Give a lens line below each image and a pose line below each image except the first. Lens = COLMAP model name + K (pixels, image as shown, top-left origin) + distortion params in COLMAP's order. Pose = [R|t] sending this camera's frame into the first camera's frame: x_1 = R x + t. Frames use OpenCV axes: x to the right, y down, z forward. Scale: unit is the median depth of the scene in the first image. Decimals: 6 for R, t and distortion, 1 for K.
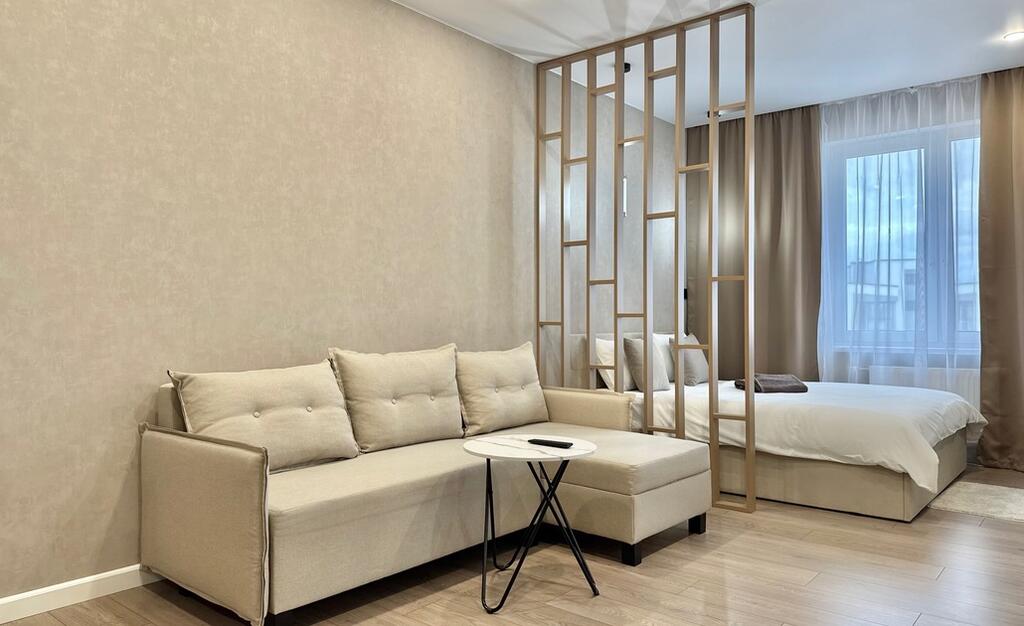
lens RADIAL K [[713.7, 0, 512.0], [0, 713.7, 313.0], [0, 0, 1]] dist [0.063698, -0.090392]
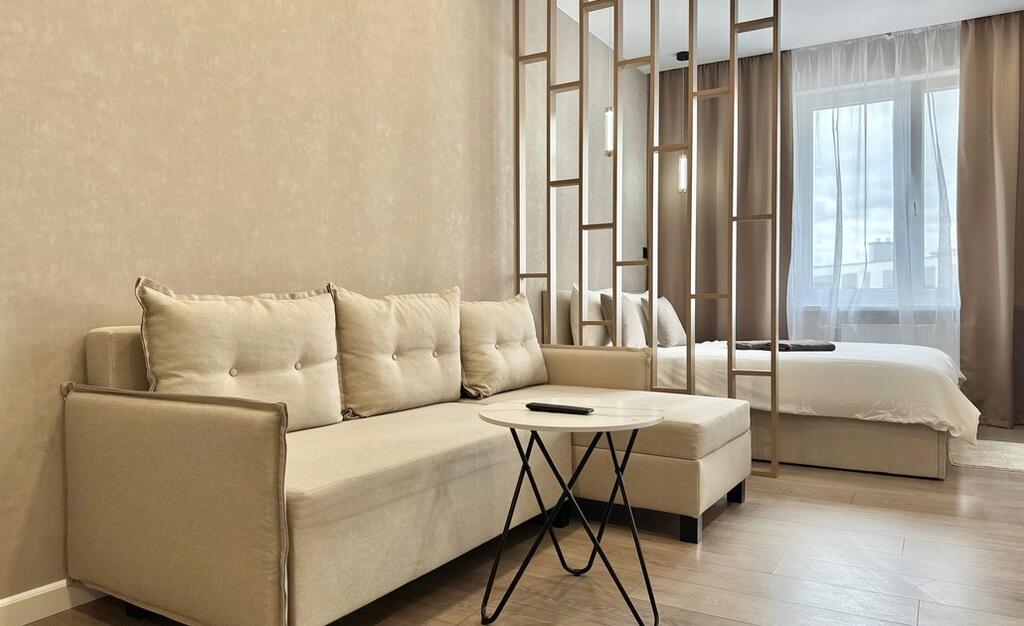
lens RADIAL K [[730.0, 0, 512.0], [0, 730.0, 313.0], [0, 0, 1]] dist [0.004716, 0.000012]
pose [[0.985773, -0.006773, 0.167947, -0.156270], [0.003547, 0.999804, 0.019503, 0.055887], [-0.168046, -0.018630, 0.985603, 0.171894]]
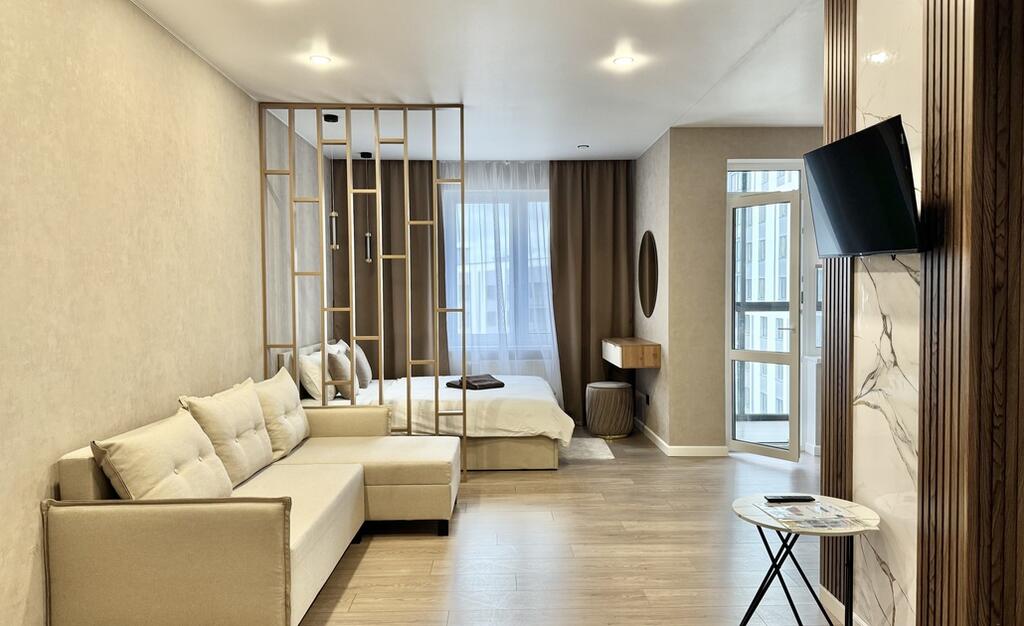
lens RADIAL K [[713.7, 0, 512.0], [0, 713.7, 313.0], [0, 0, 1]] dist [0.063698, -0.090392]
pose [[0.751992, -0.026392, 0.658644, -0.516386], [0.008845, 0.999512, 0.029953, -0.086487], [-0.659113, -0.016699, 0.751858, -0.068426]]
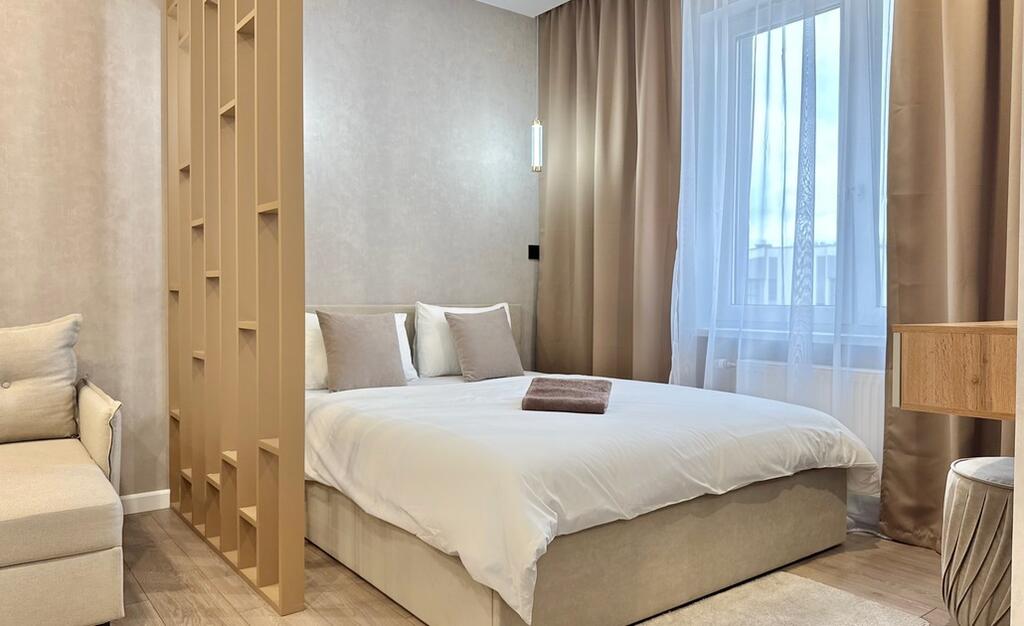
lens RADIAL K [[713.7, 0, 512.0], [0, 713.7, 313.0], [0, 0, 1]] dist [0.063698, -0.090392]
pose [[0.979221, 0.006561, -0.202688, 0.664373], [-0.002987, 0.999835, 0.017933, 0.032936], [0.202772, -0.016955, 0.979079, 0.531936]]
